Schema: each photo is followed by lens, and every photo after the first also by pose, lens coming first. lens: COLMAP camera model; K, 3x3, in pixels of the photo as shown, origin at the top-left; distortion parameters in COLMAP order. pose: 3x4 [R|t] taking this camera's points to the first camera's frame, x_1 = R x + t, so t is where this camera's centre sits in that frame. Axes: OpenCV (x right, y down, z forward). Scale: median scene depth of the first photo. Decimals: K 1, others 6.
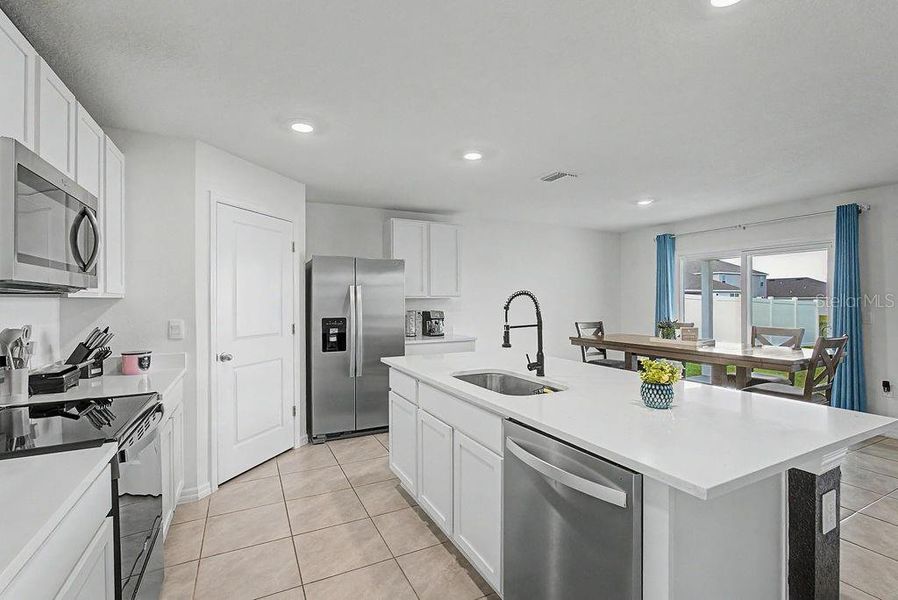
lens RADIAL K [[406.7, 0, 440.5], [0, 406.7, 298.9], [0, 0, 1]] dist [-0.016464, -0.000071]
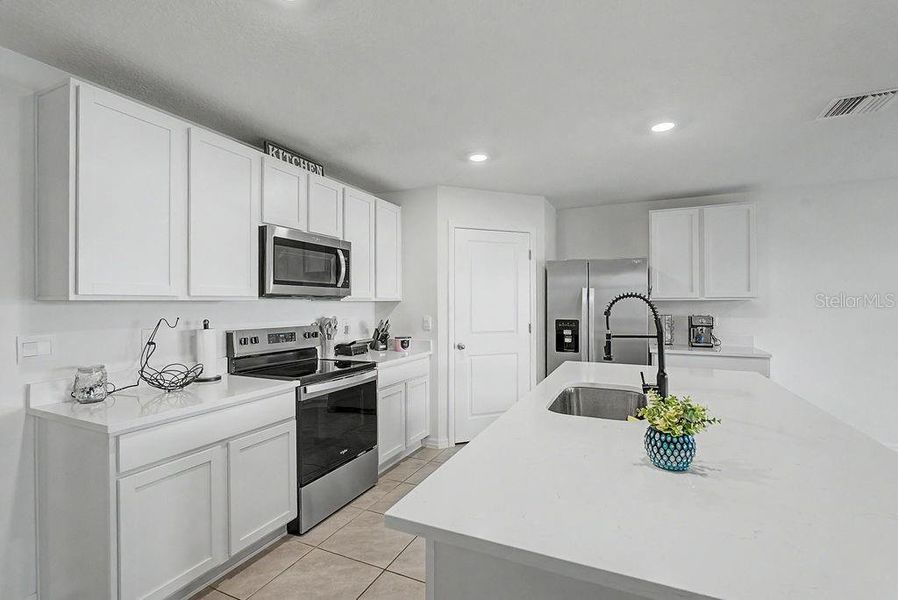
lens RADIAL K [[397.4, 0, 453.0], [0, 397.4, 302.5], [0, 0, 1]] dist [-0.007331, 0.000079]
pose [[0.632770, 0.002595, -0.774336, 0.368111], [0.001132, 0.999990, 0.004276, -0.001918], [0.774339, -0.003582, 0.632761, 0.146786]]
